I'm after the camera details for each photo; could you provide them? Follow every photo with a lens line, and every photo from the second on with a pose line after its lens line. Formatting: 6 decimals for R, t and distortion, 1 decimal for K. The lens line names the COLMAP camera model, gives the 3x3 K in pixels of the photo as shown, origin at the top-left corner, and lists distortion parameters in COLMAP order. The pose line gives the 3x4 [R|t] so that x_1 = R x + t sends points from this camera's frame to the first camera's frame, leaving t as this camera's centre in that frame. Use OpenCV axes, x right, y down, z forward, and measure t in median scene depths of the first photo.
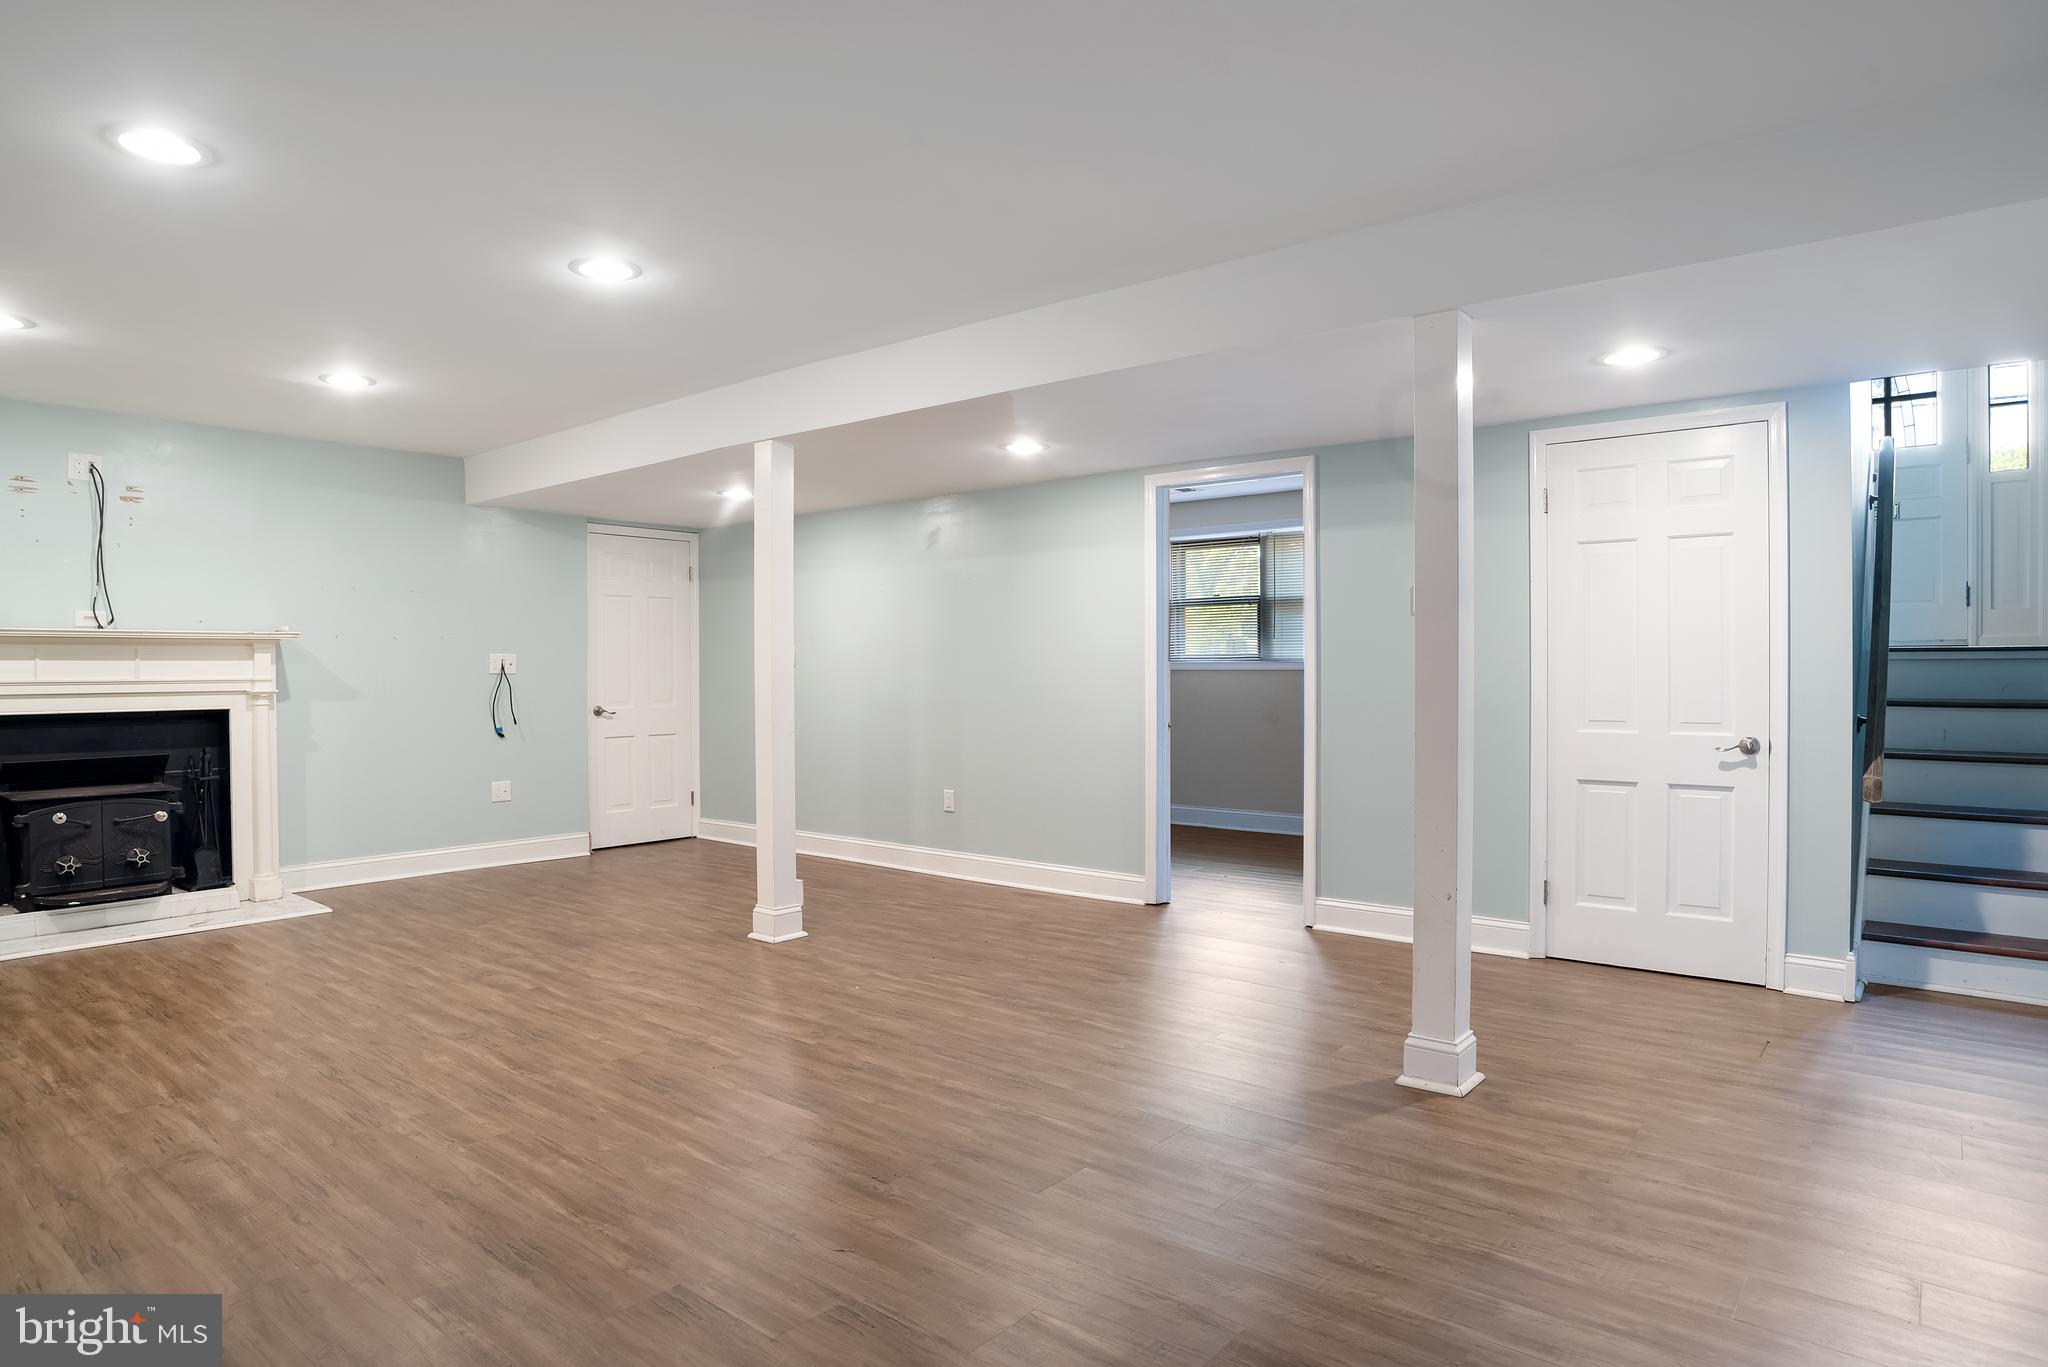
lens RADIAL K [[1087.7, 0, 1016.9], [0, 1087.7, 685.1], [0, 0, 1]] dist [-0.034339, 0.001551]
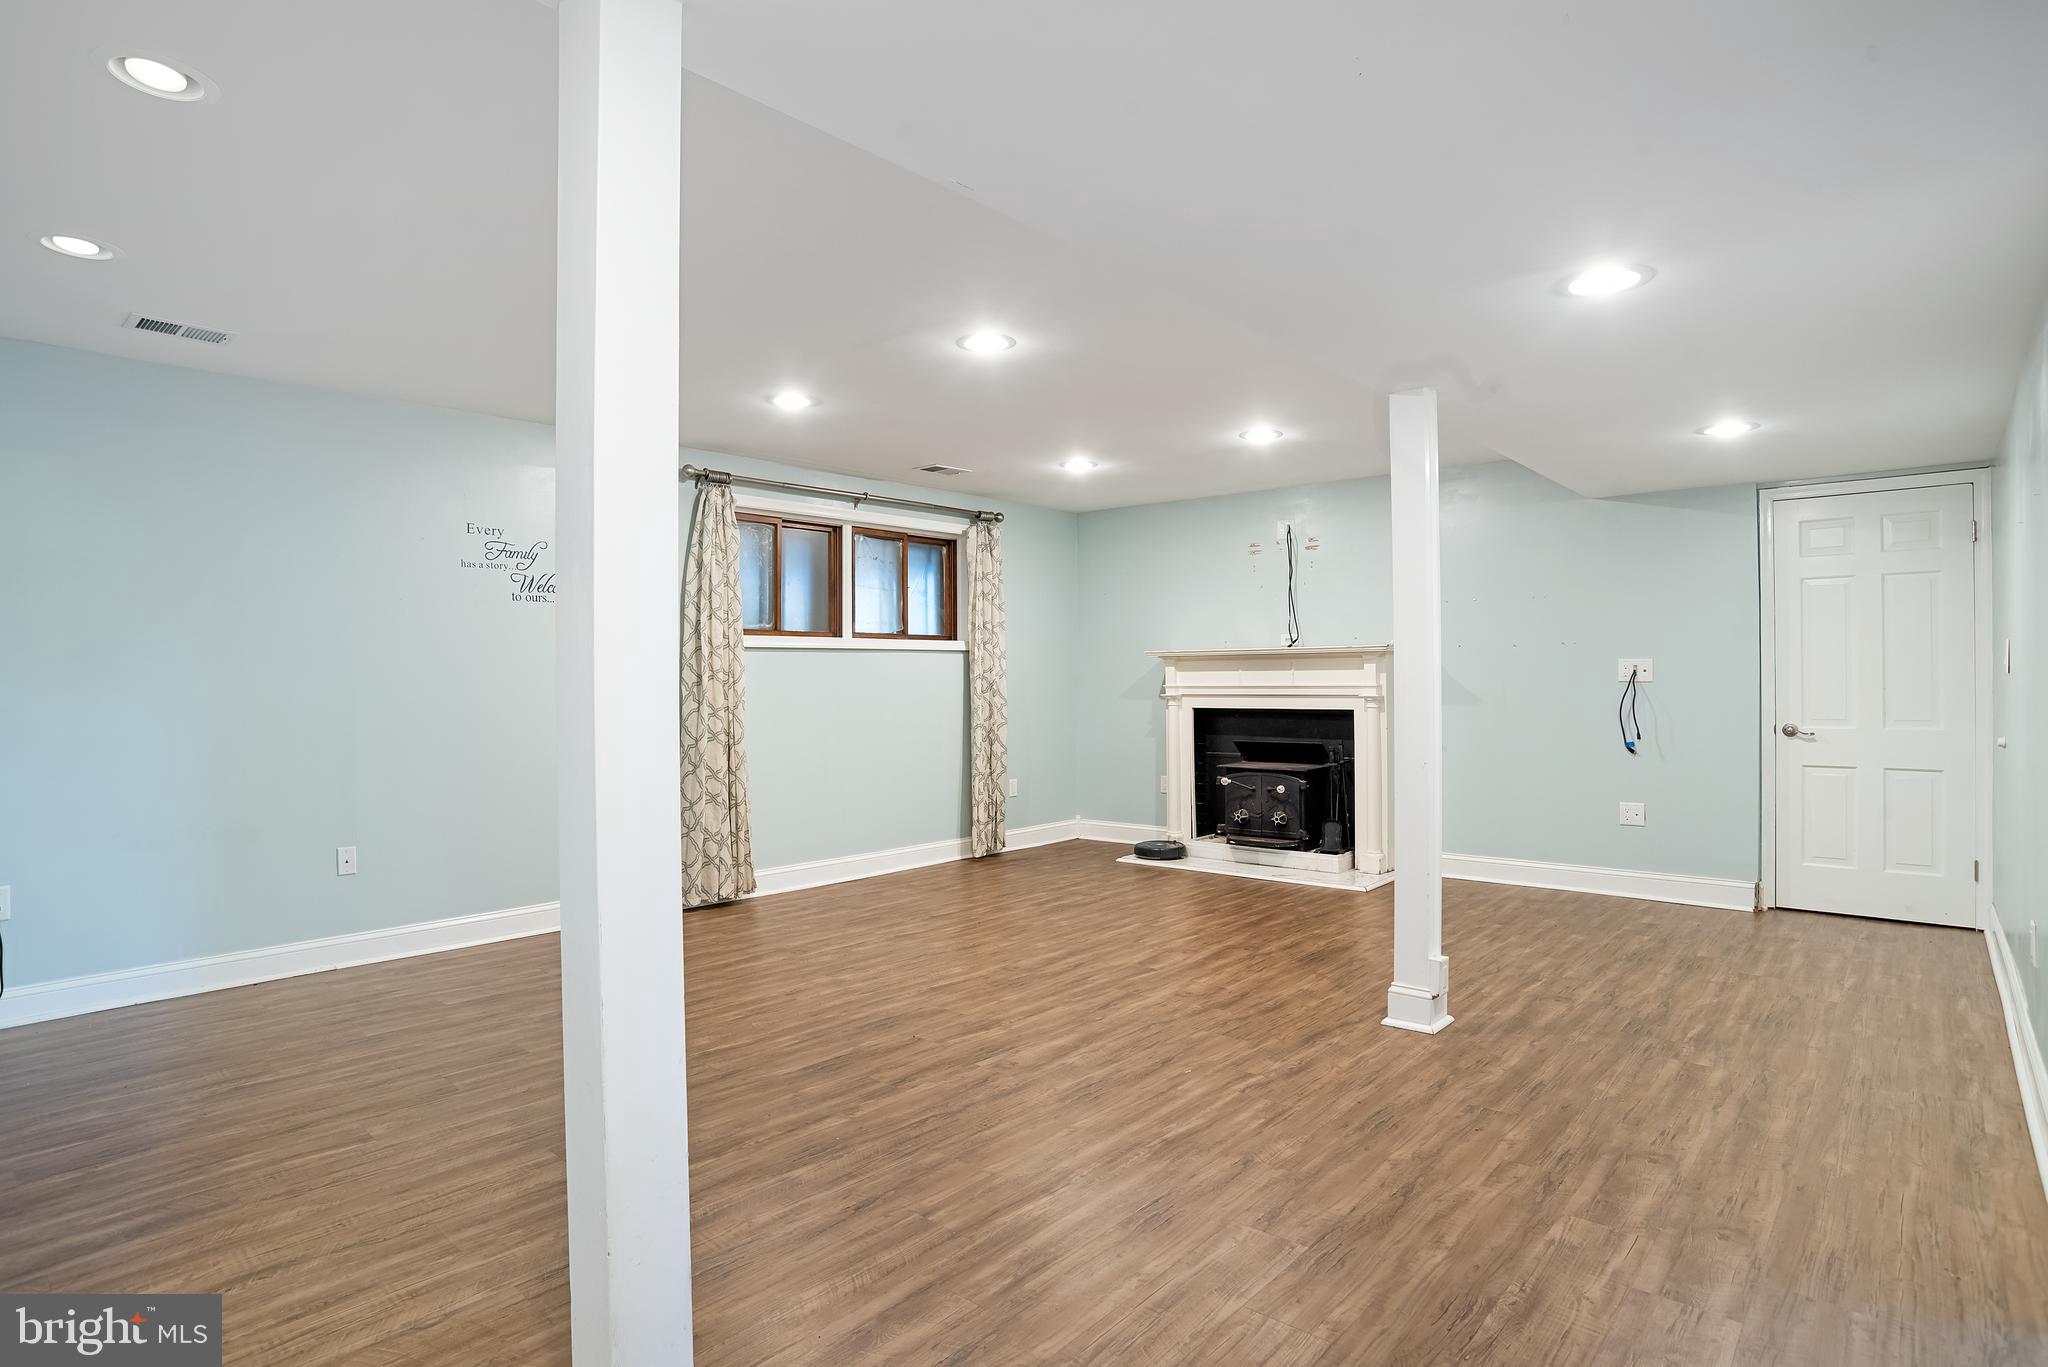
lens RADIAL K [[1068.3, 0, 1022.7], [0, 1068.3, 671.0], [0, 0, 1]] dist [-0.063542, 0.020766]
pose [[0.007169, -0.004320, -0.999965, 0.688287], [-0.010029, 0.999940, -0.004392, -0.018713], [0.999924, 0.010060, 0.007125, 0.918564]]
